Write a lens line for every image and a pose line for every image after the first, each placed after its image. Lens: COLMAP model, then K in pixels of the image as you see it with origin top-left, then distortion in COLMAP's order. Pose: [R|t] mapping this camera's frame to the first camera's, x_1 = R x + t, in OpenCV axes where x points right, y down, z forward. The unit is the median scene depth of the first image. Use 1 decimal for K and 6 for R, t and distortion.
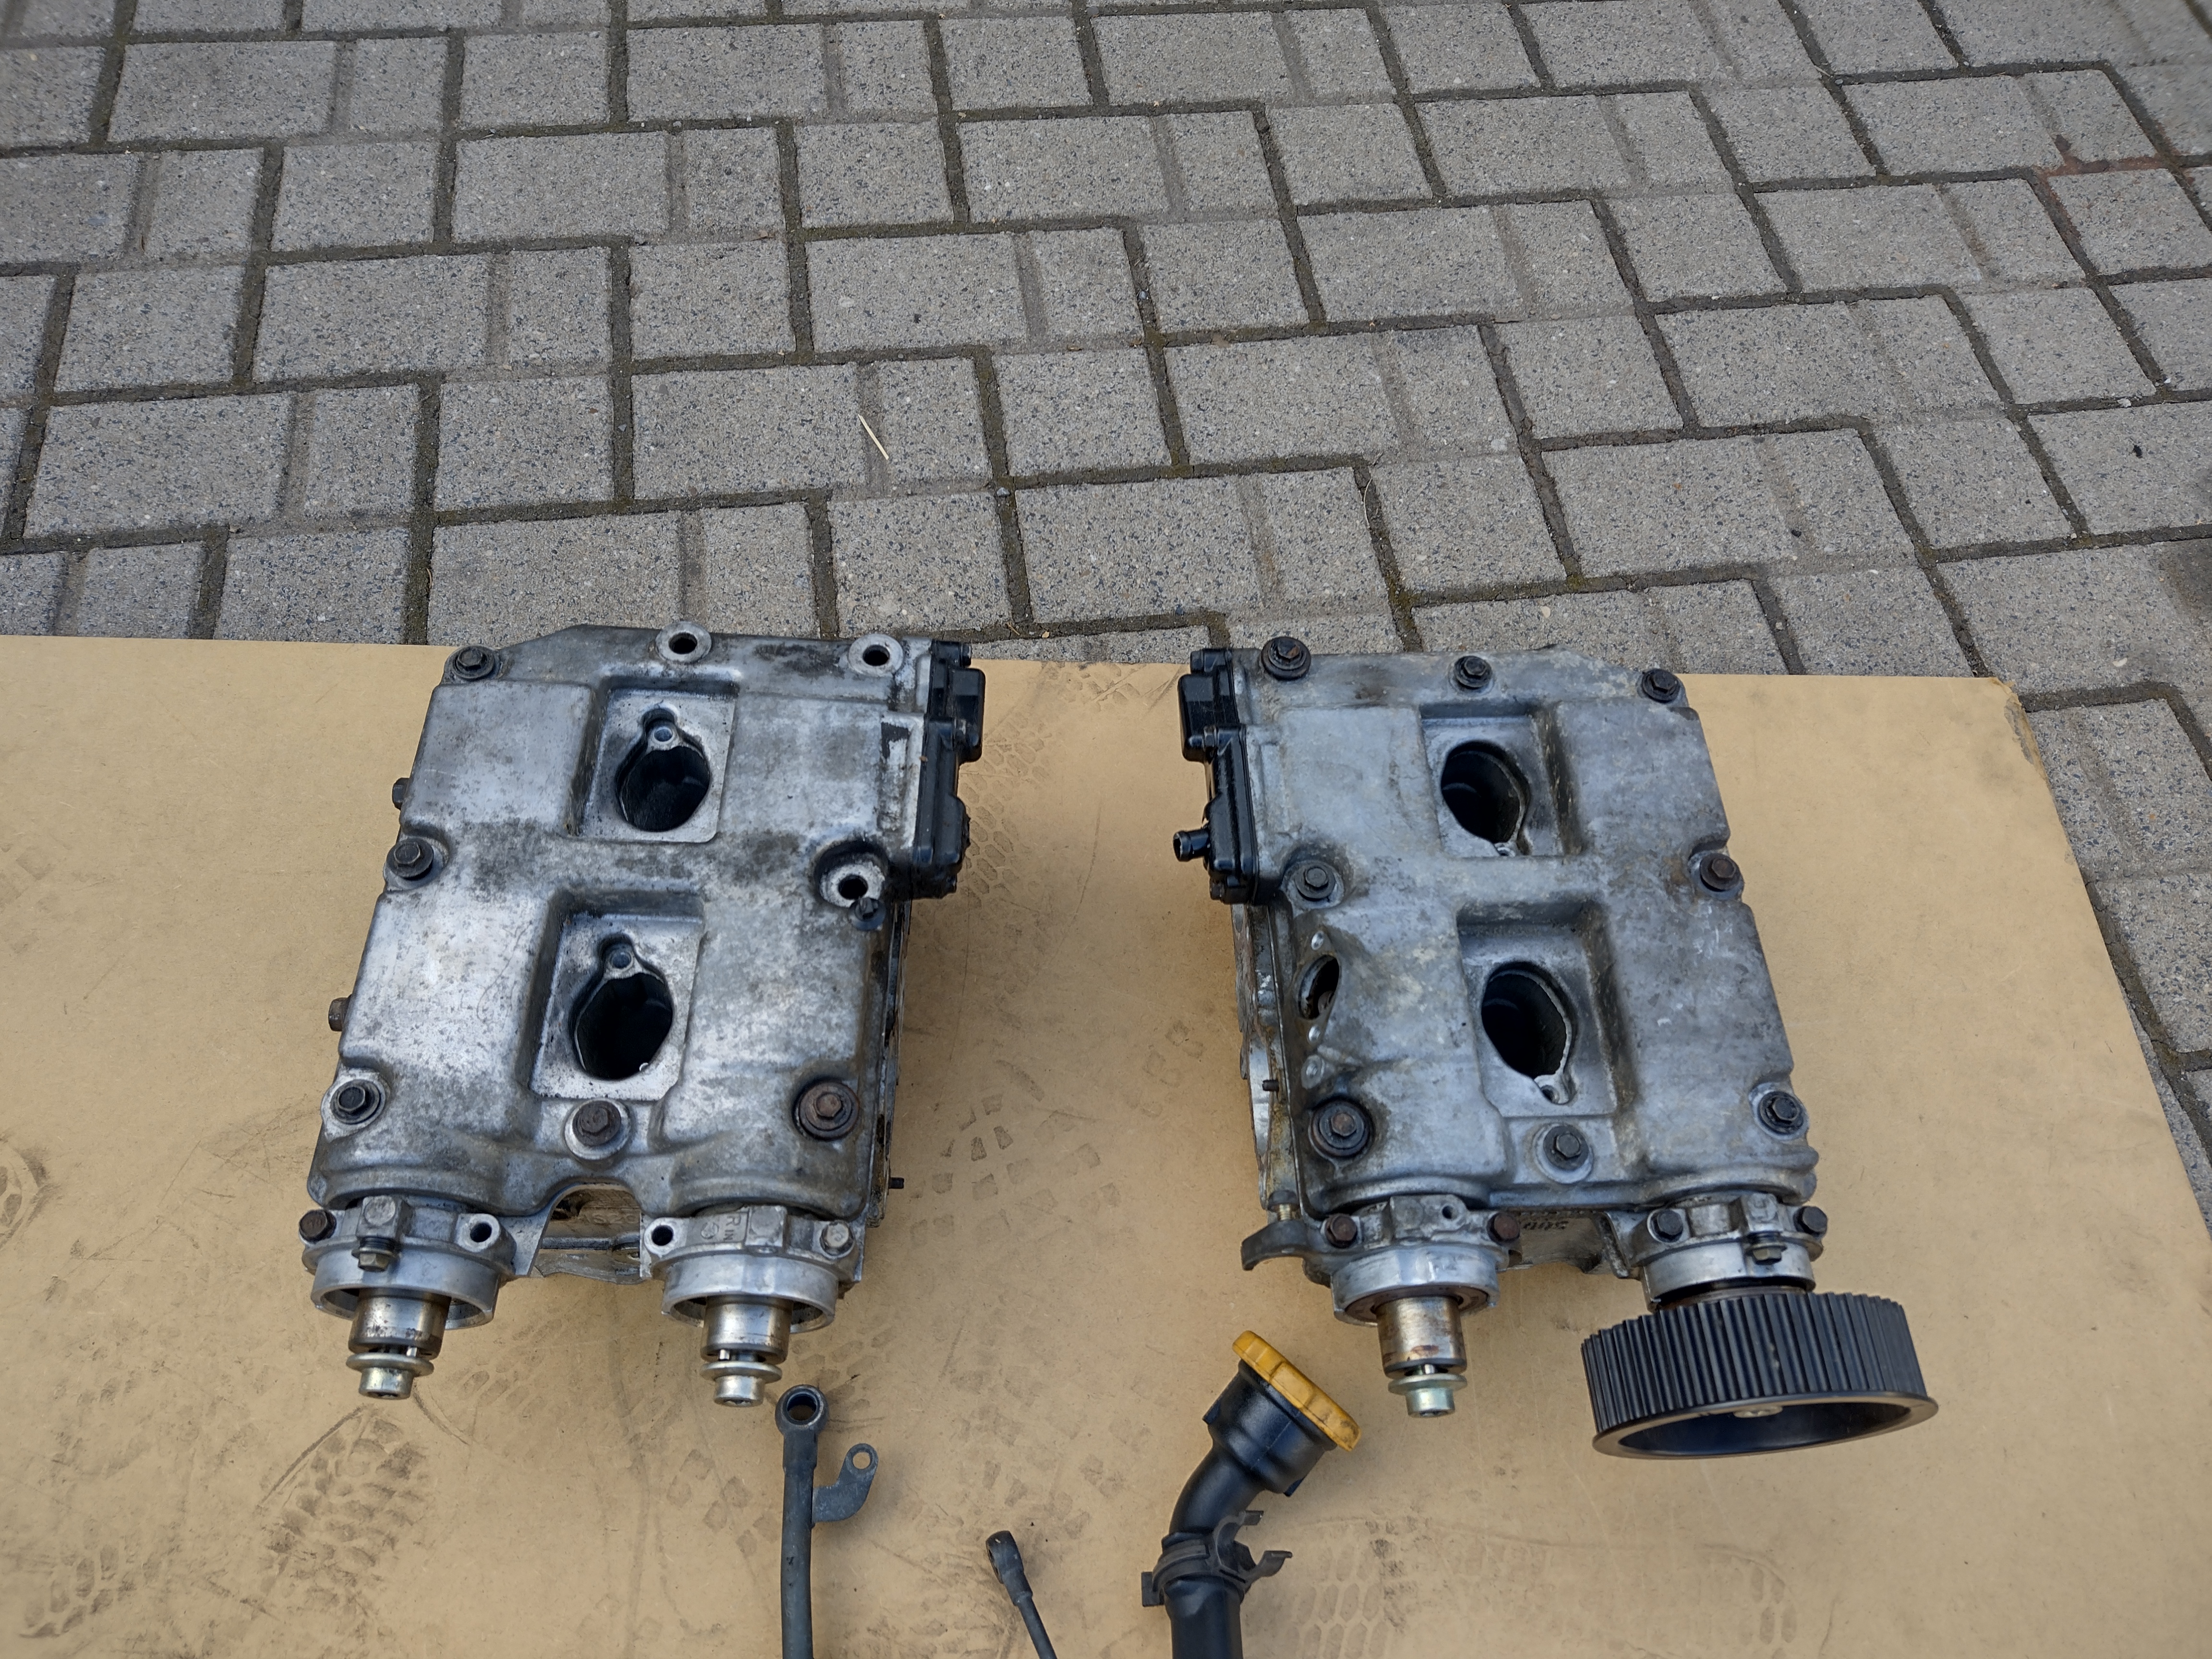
lens RADIAL K [[1676.1, 0, 1132.5], [0, 1676.1, 792.0], [0, 0, 1]] dist [0.061252, -0.105863]
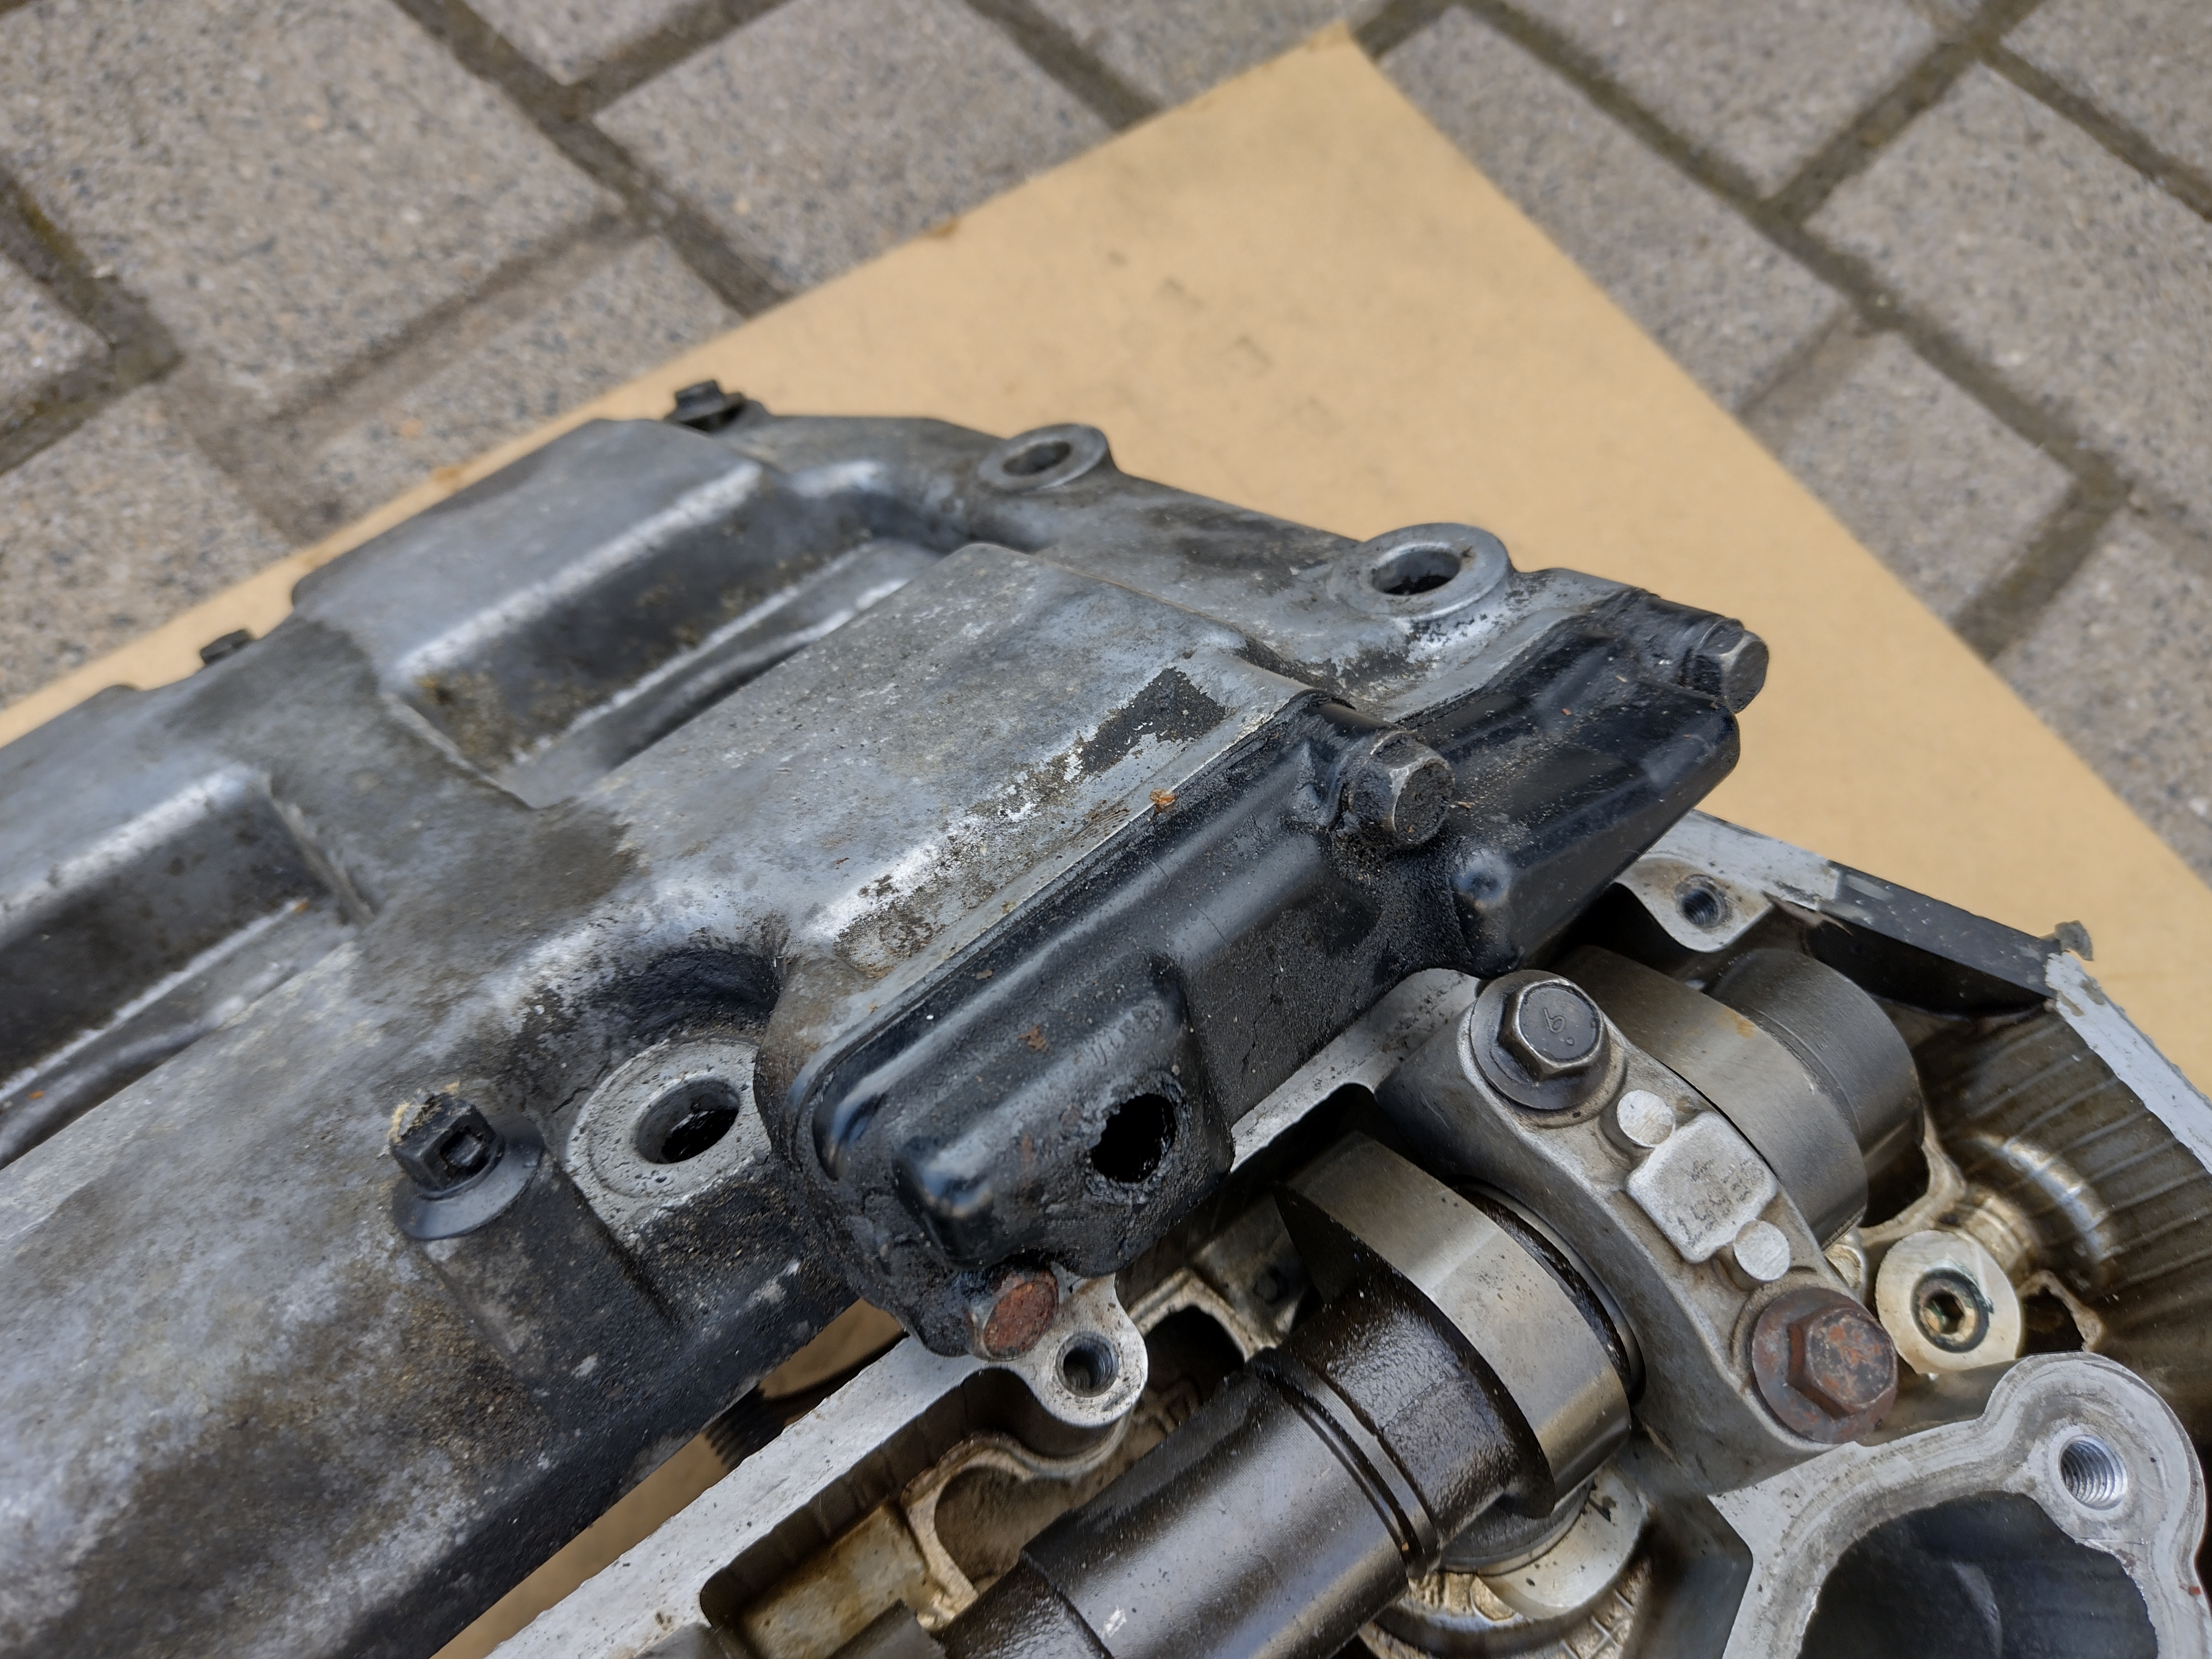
lens RADIAL K [[1676.1, 0, 1143.4], [0, 1676.1, 854.0], [0, 0, 1]] dist [0.061252, -0.105863]
pose [[0.619828, 0.728753, -0.291088, -0.487186], [-0.720936, 0.675316, 0.155563, 0.029493], [0.309943, 0.113433, 0.943964, 0.492871]]
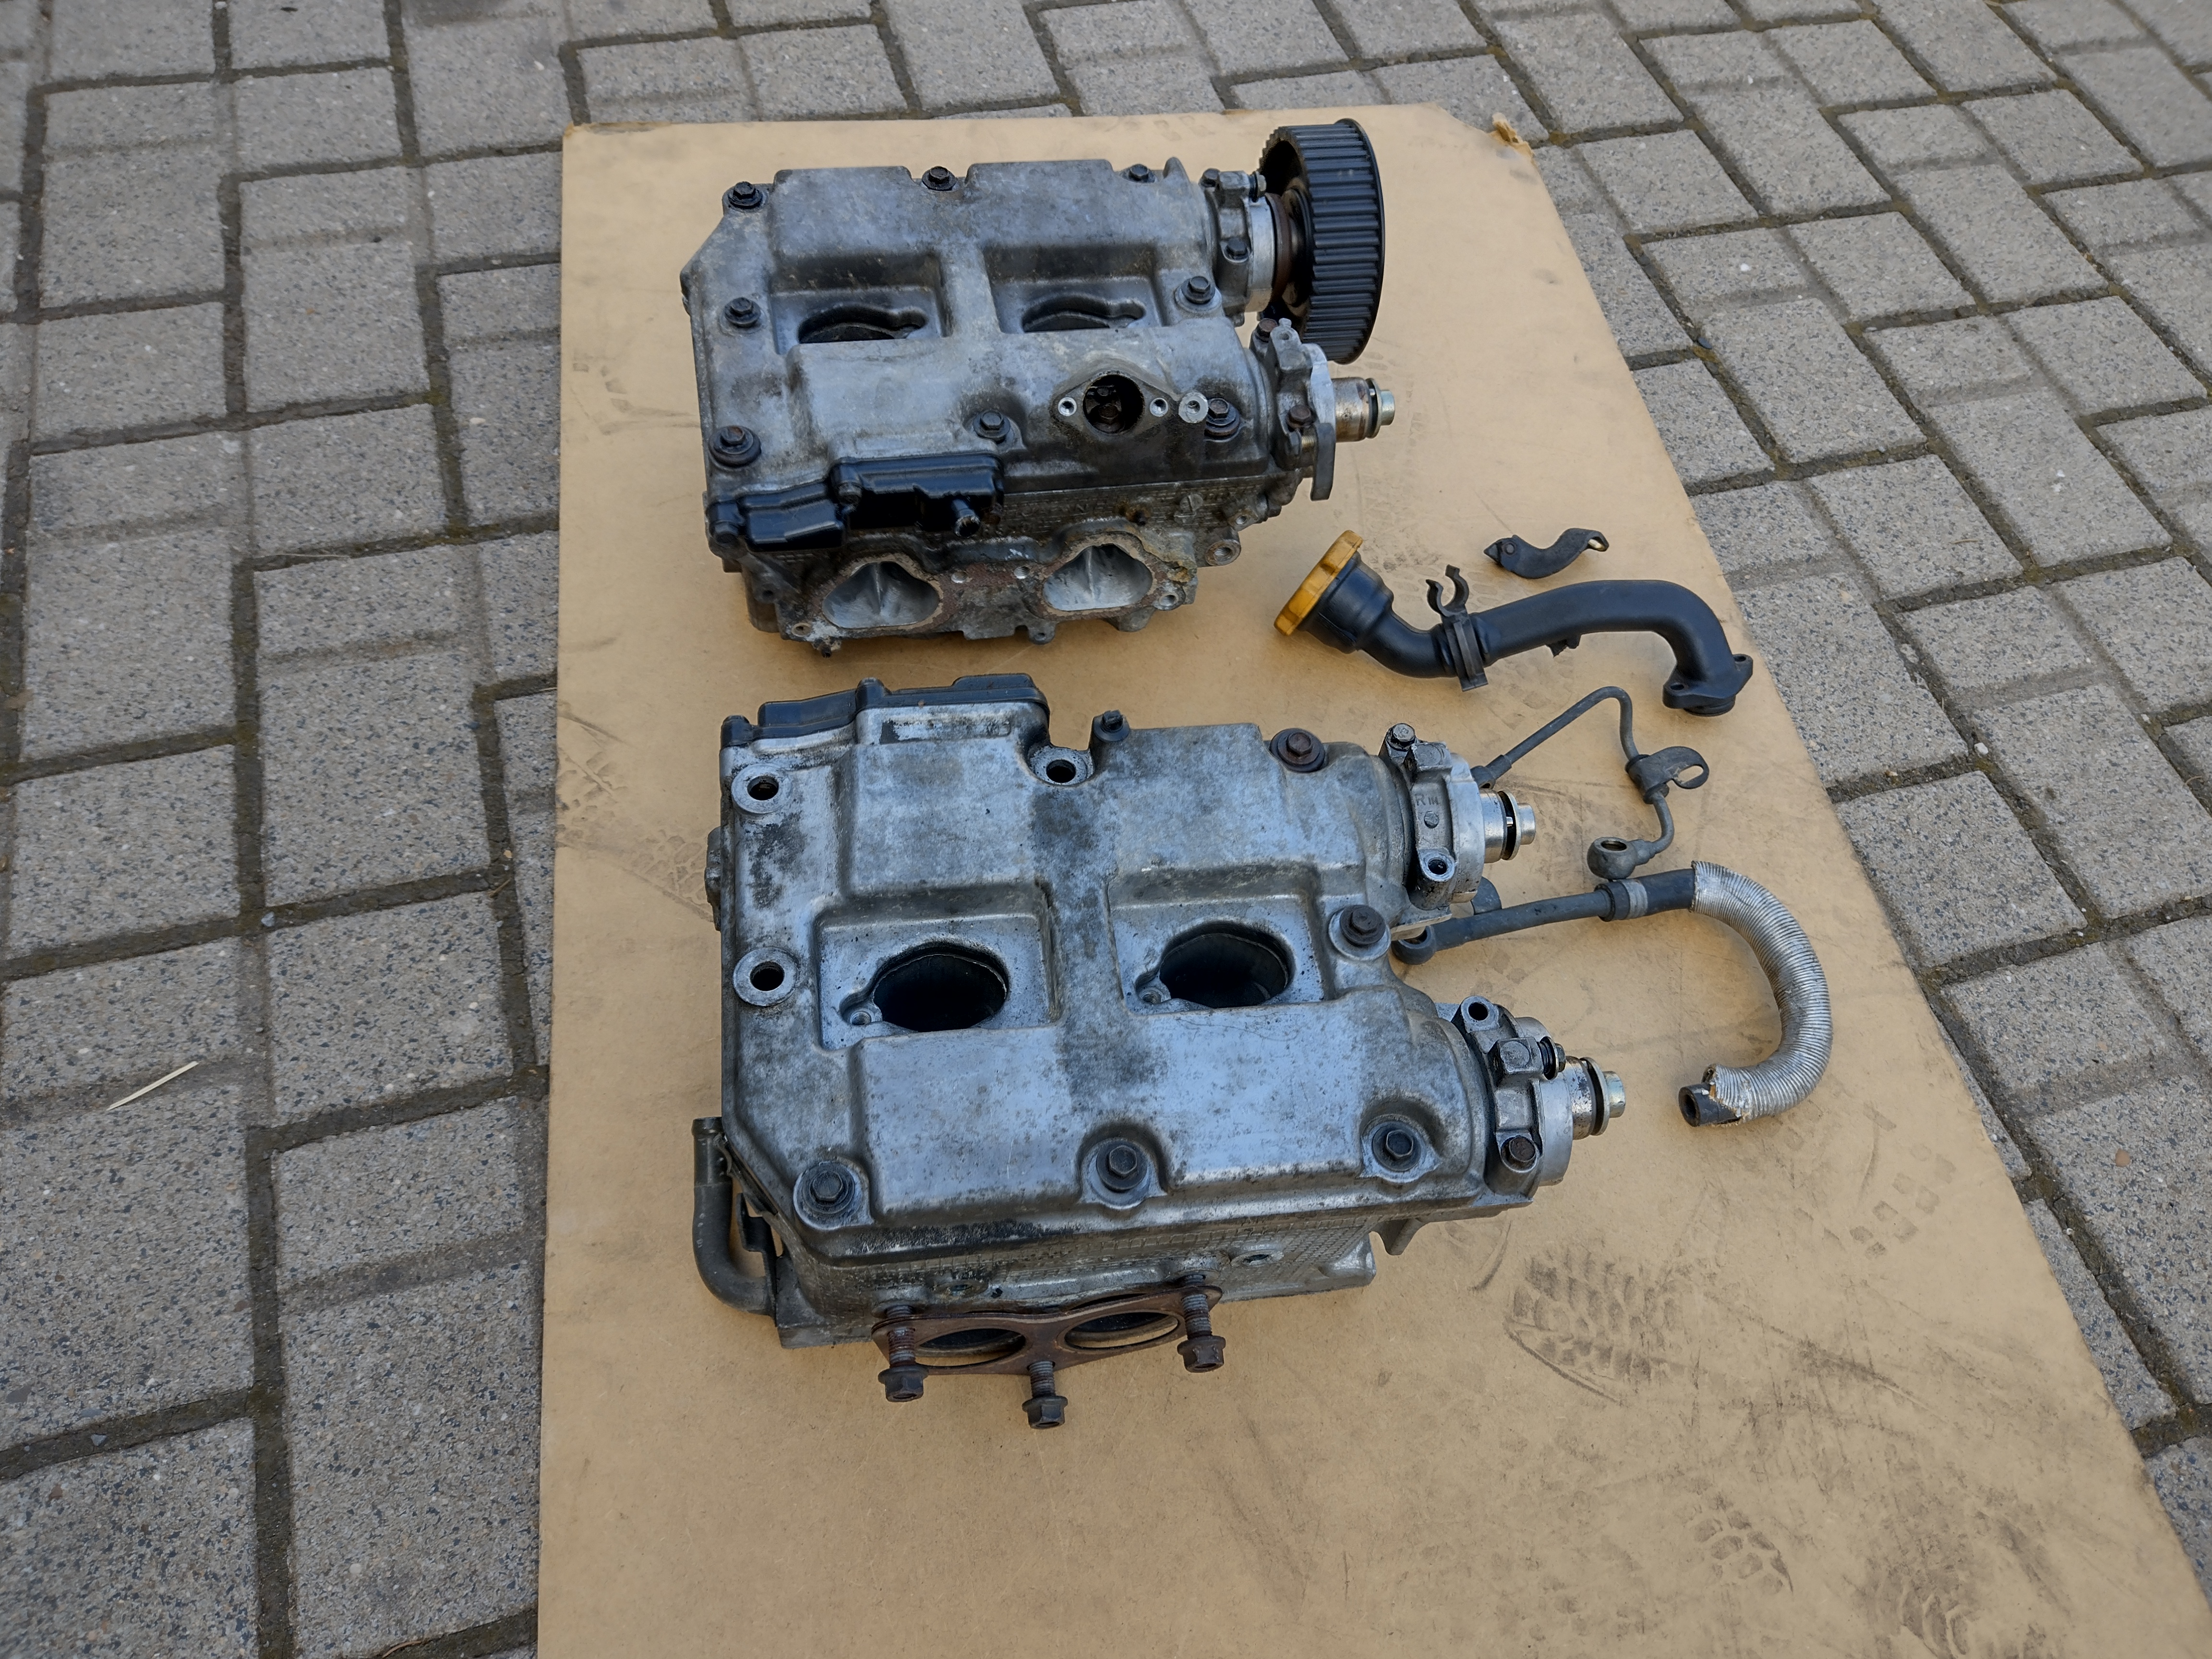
lens RADIAL K [[1676.1, 0, 1102.8], [0, 1676.1, 806.6], [0, 0, 1]] dist [0.061252, -0.105863]
pose [[-0.125109, -0.870841, 0.475378, -0.465647], [0.795643, 0.198176, 0.572432, -0.341856], [-0.592706, 0.449848, 0.668084, 0.244674]]
